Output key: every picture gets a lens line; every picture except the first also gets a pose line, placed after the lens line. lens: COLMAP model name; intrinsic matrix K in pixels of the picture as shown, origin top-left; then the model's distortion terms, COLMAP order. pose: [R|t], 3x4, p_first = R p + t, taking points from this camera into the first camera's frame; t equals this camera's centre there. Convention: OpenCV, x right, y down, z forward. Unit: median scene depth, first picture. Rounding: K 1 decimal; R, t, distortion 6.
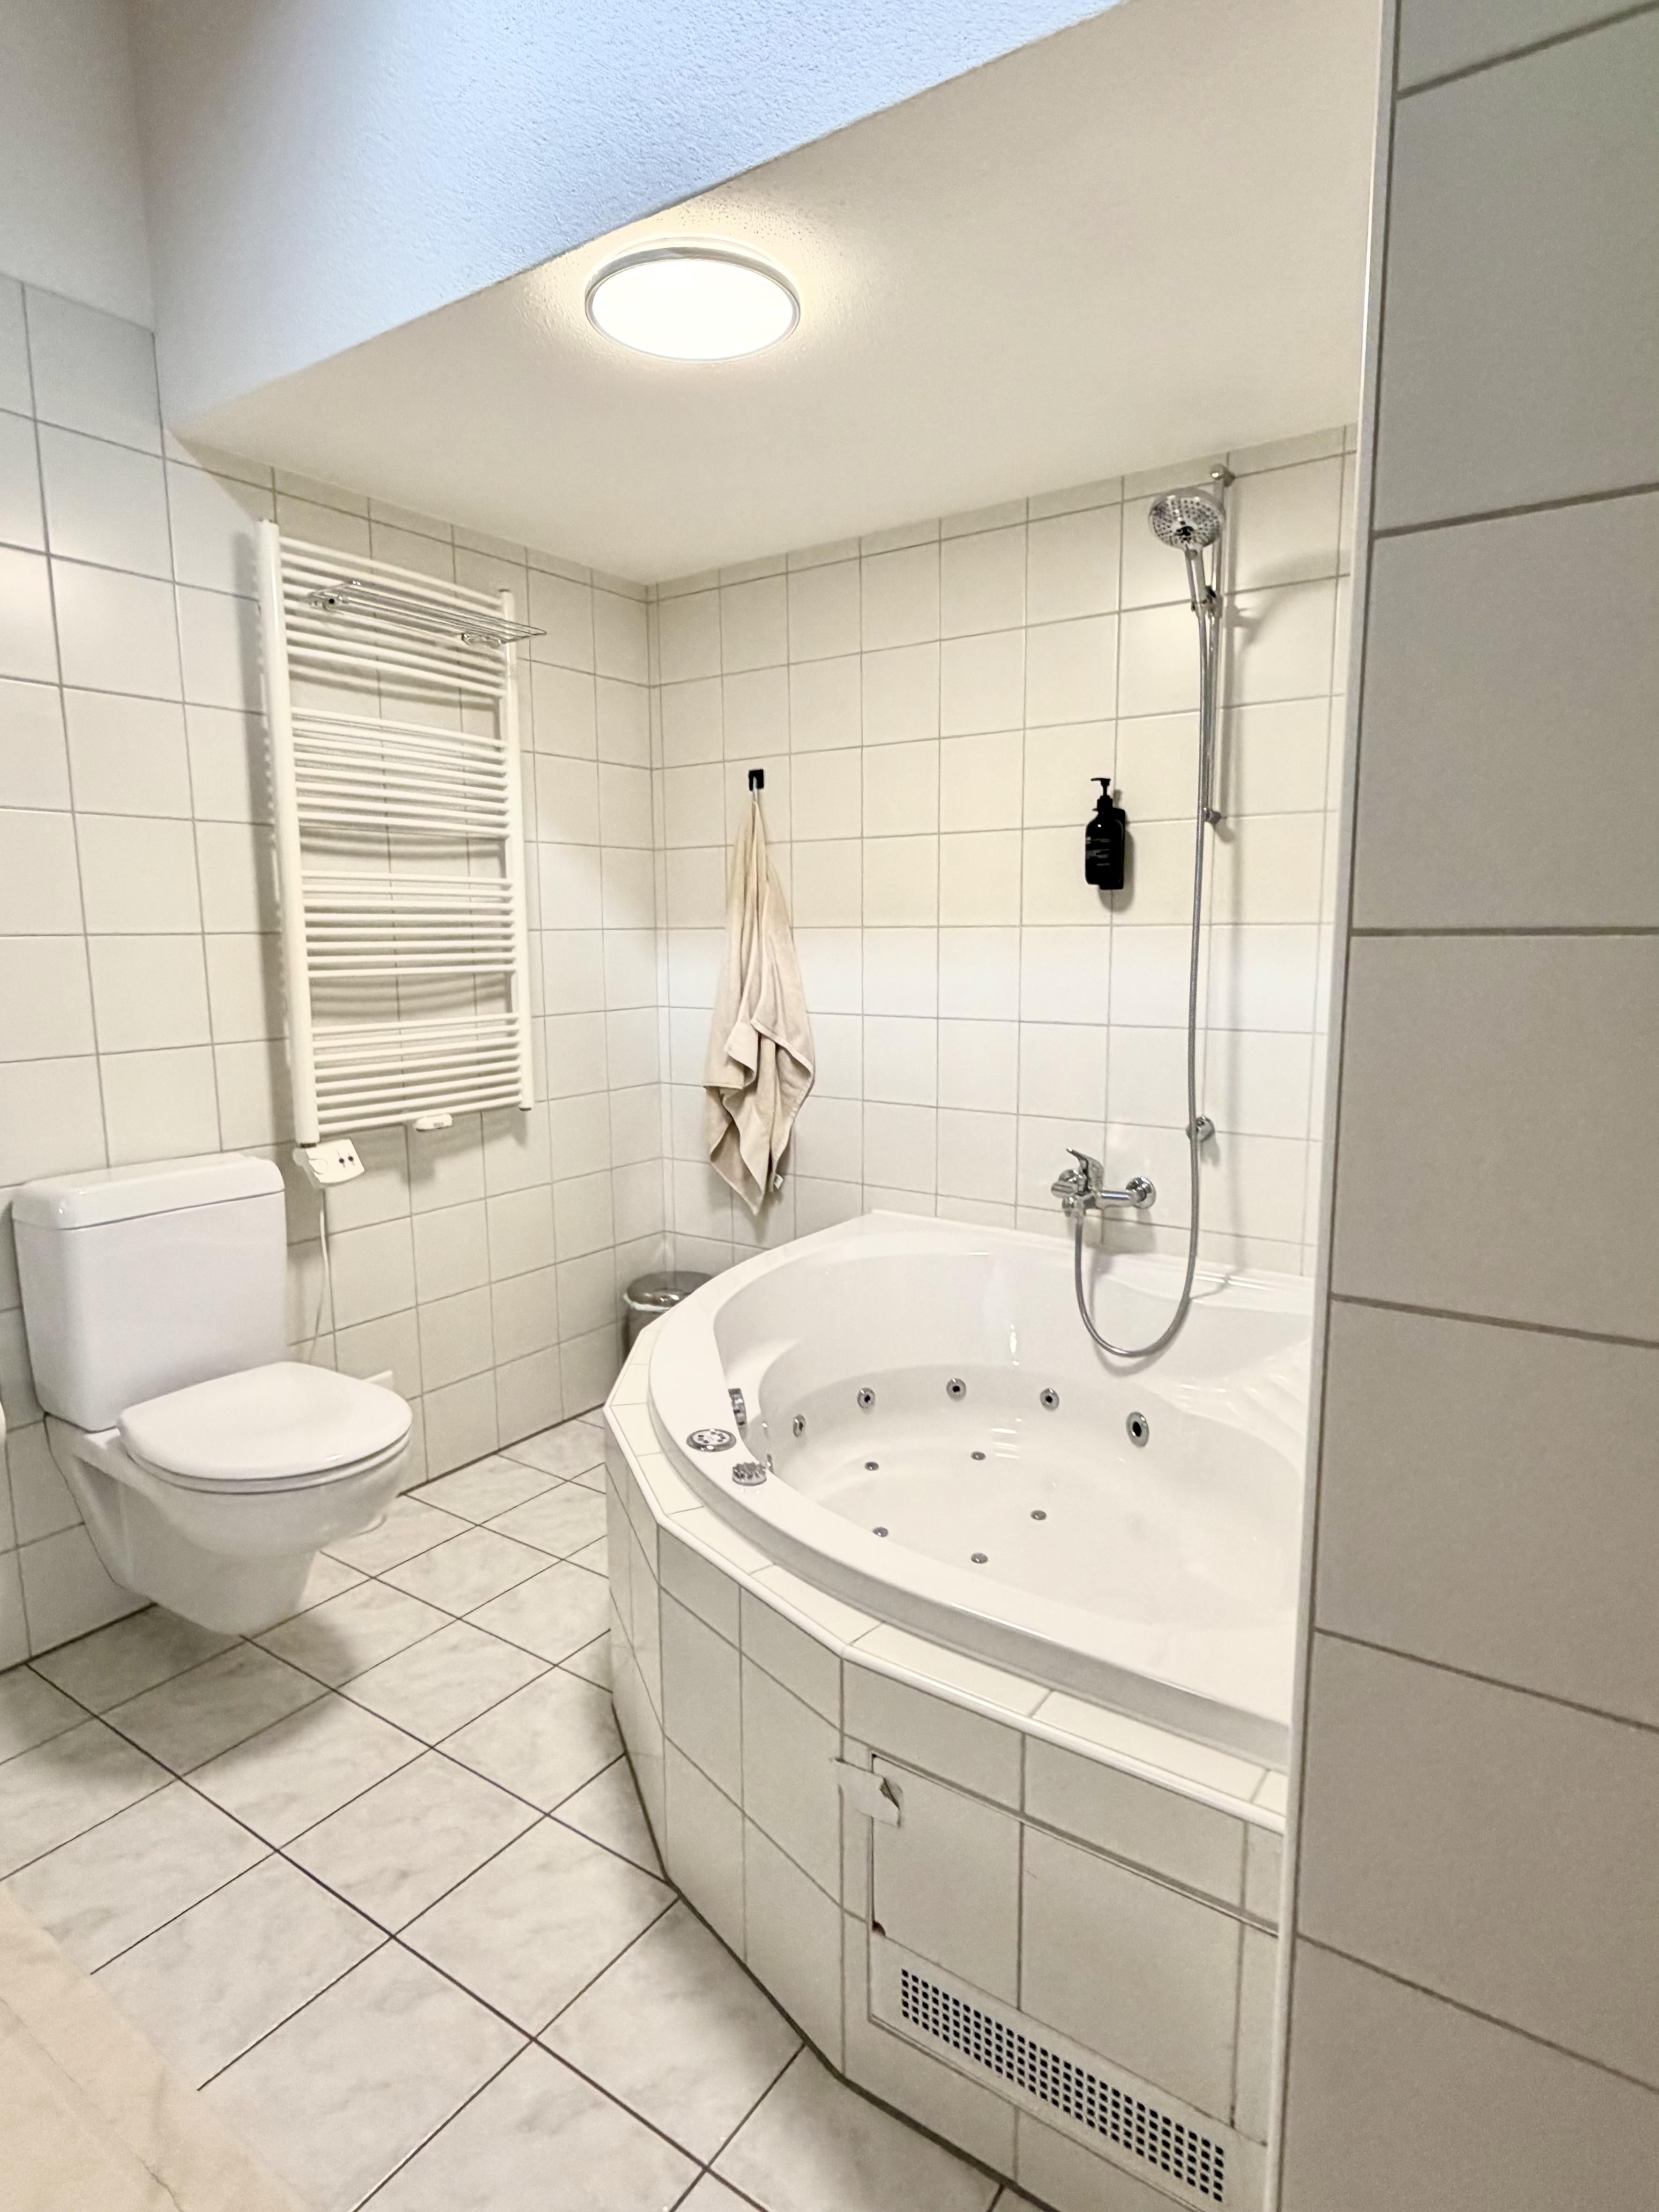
lens RADIAL K [[1216.0, 0, 824.4], [0, 1216.0, 1098.6], [0, 0, 1]] dist [-0.000686, -0.000608]
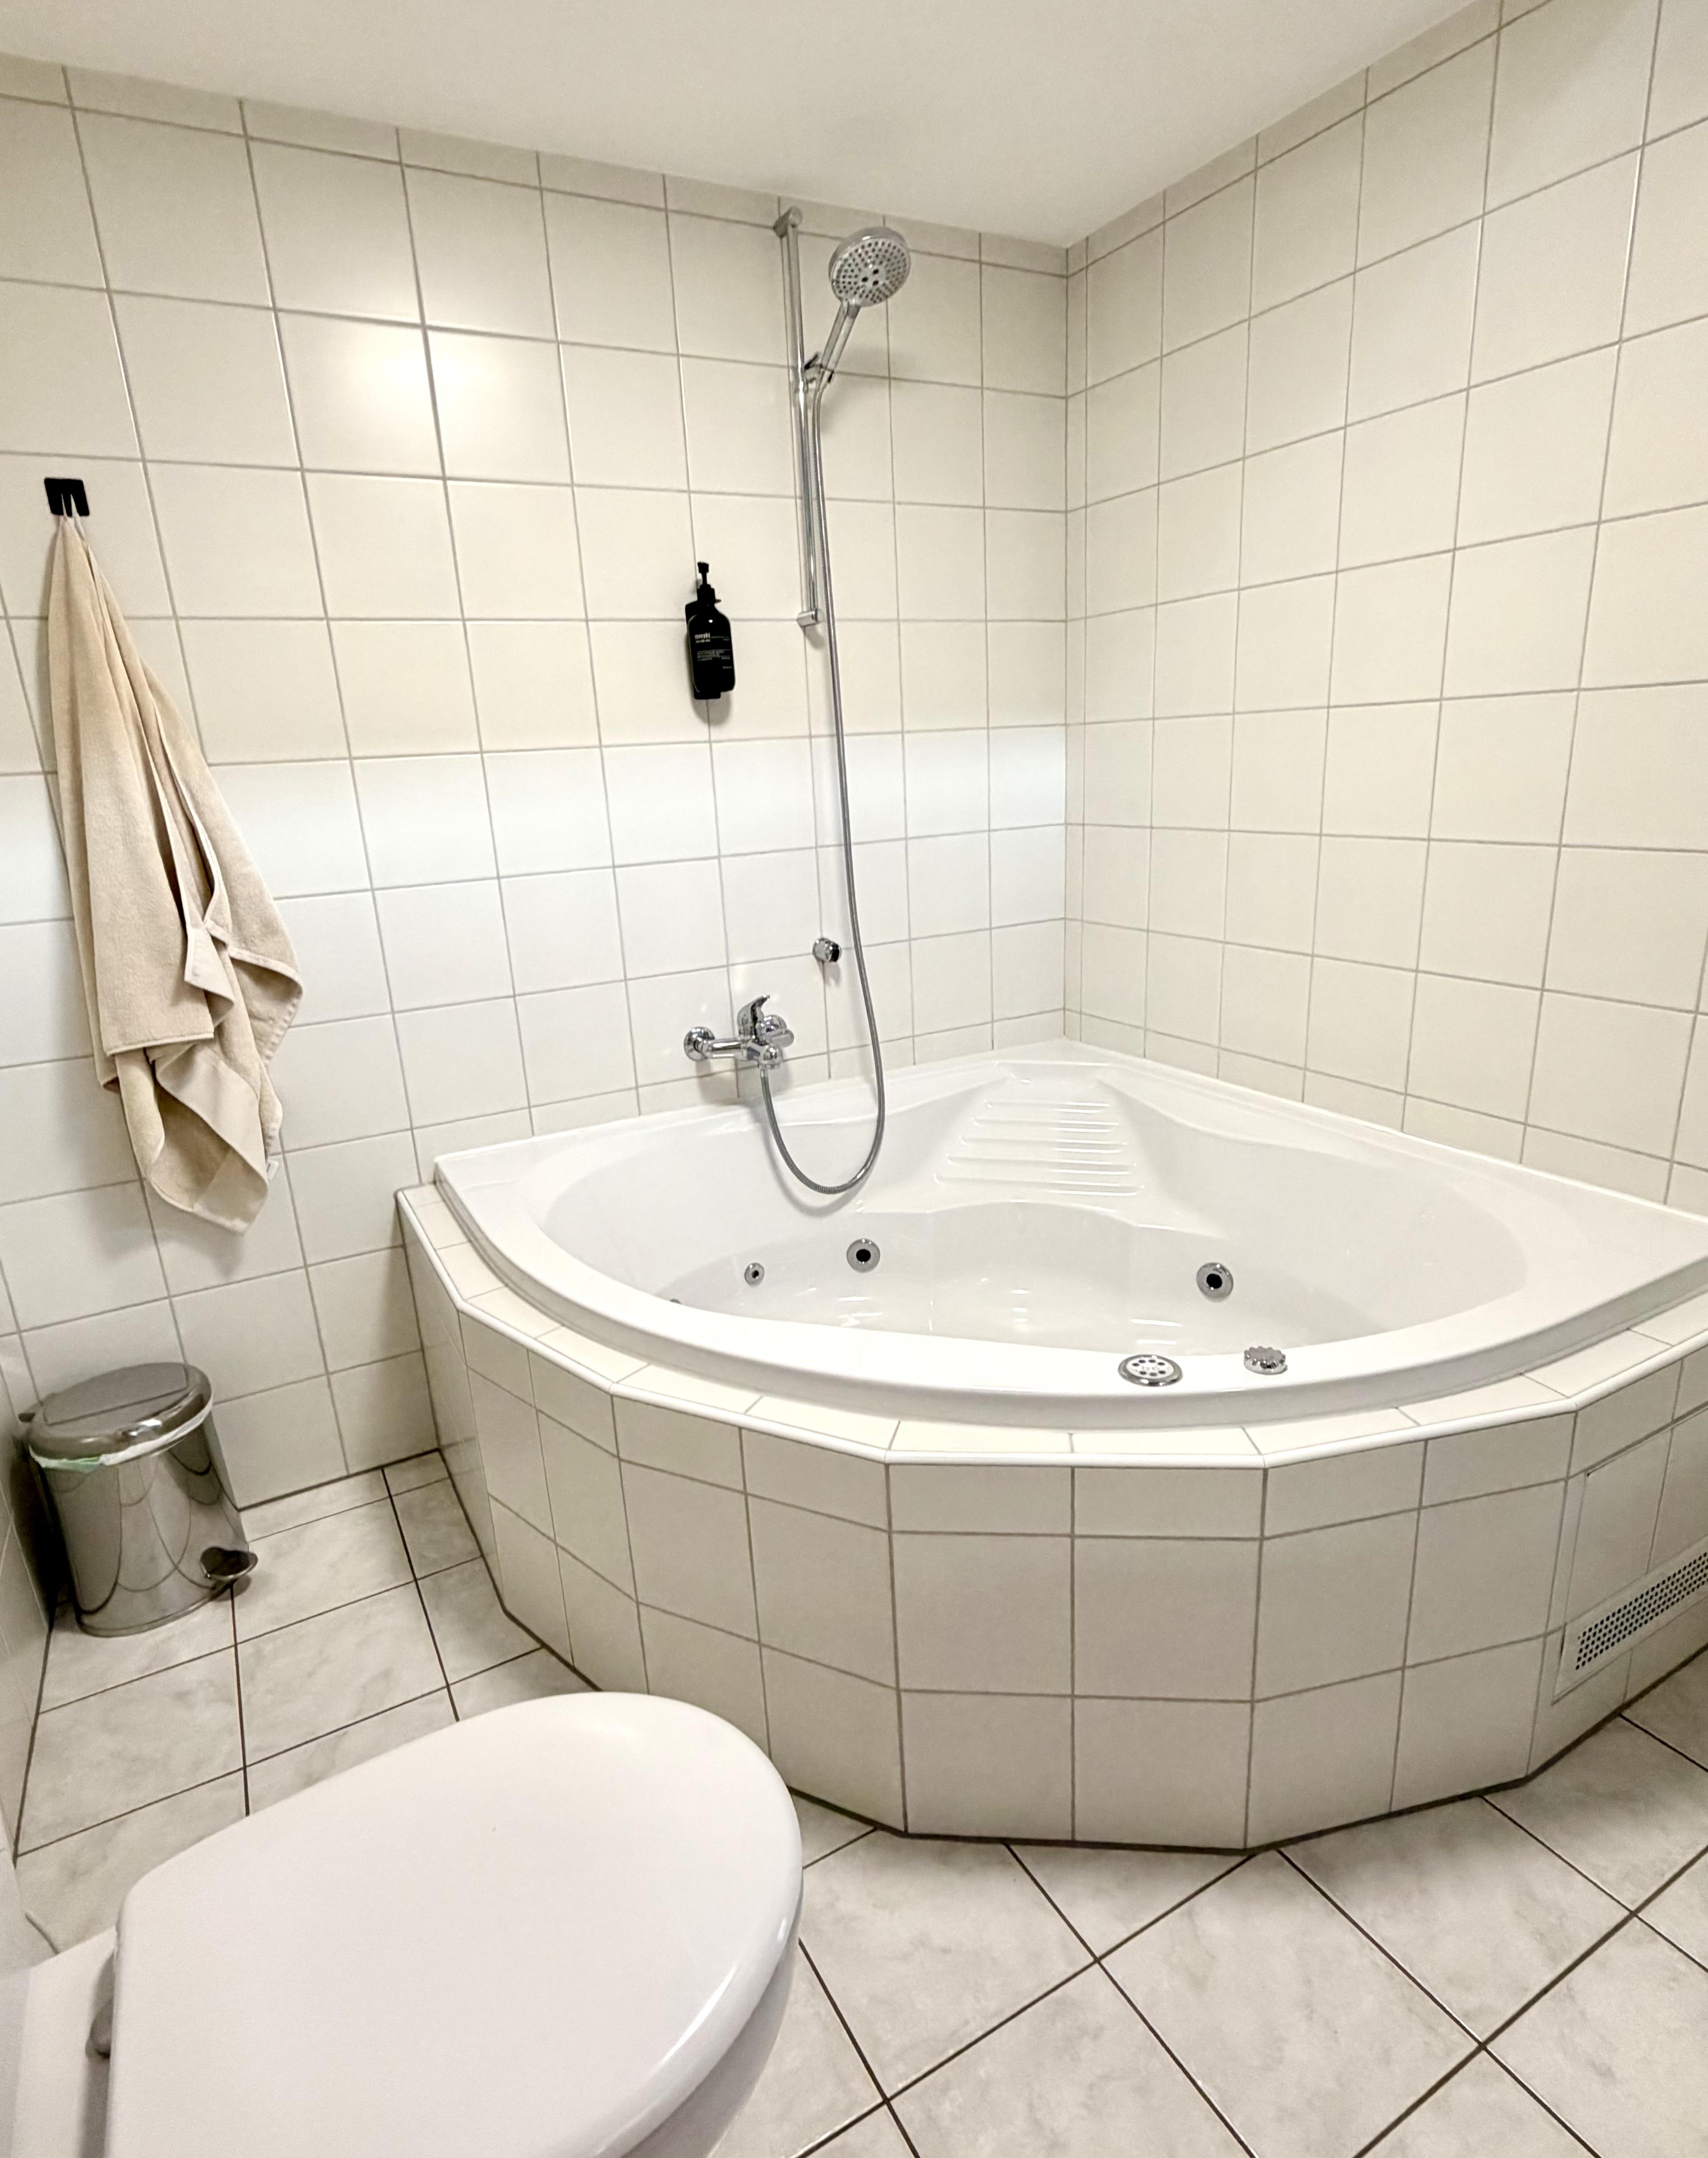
lens RADIAL K [[1155.7, 0, 849.0], [0, 1155.7, 1100.4], [0, 0, 1]] dist [-0.006332, -0.000027]
pose [[0.438320, -0.269699, 0.857402, -0.555981], [0.174572, 0.961300, 0.213136, -0.058520], [-0.881703, 0.056257, 0.468439, 0.583211]]
